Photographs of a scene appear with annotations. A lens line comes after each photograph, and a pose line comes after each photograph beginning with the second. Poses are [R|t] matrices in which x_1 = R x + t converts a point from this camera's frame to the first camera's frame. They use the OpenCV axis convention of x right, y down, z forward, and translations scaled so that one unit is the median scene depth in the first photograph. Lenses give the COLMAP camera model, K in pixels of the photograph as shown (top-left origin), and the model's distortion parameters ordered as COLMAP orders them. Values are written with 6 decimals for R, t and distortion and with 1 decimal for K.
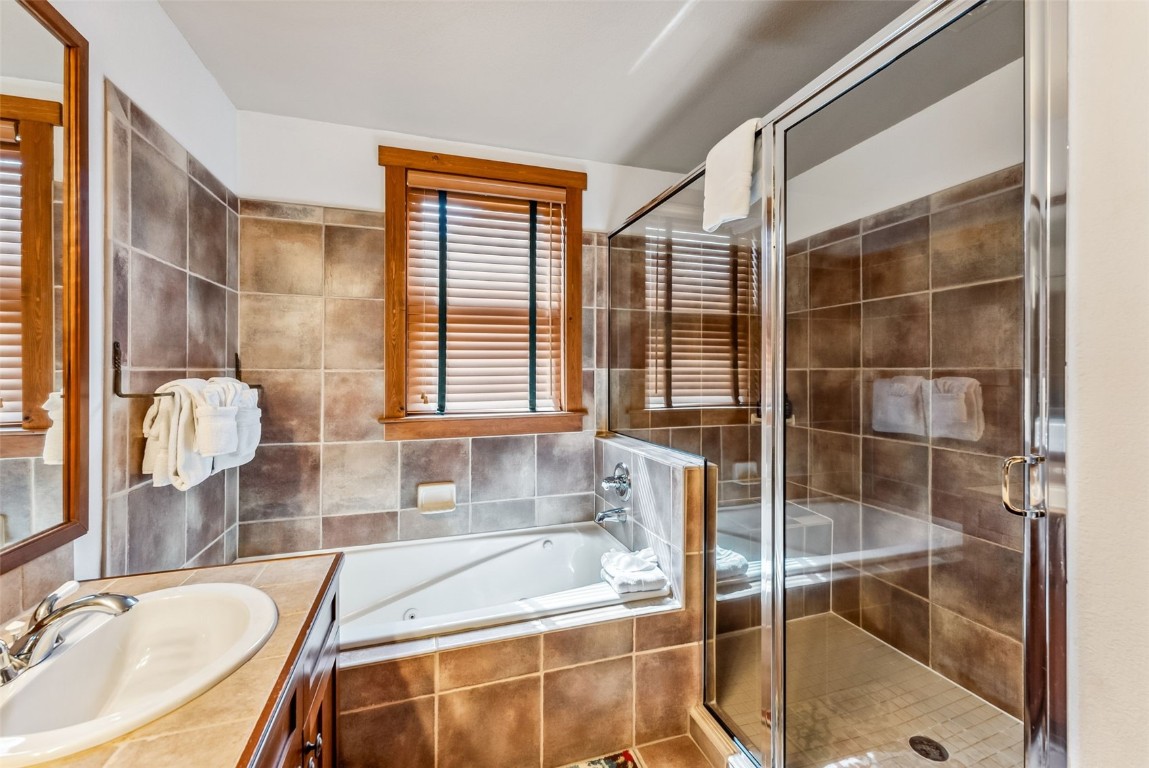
lens RADIAL K [[474.5, 0, 573.5], [0, 474.5, 364.1], [0, 0, 1]] dist [0.000231, -0.000125]
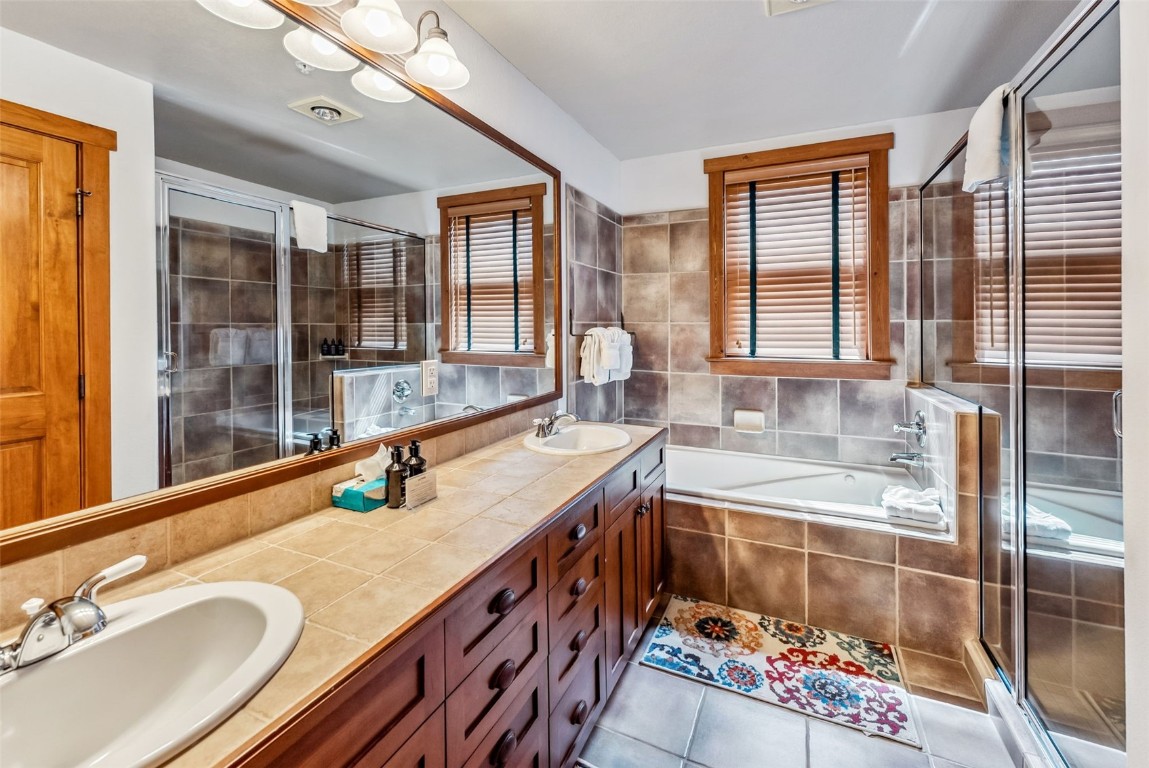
lens RADIAL K [[474.5, 0, 573.5], [0, 474.5, 364.1], [0, 0, 1]] dist [0.000231, -0.000125]
pose [[0.737822, 0.053994, -0.672833, 0.243270], [0.011936, 0.995596, 0.092985, -0.000184], [0.674890, -0.076637, 0.733928, -0.285388]]
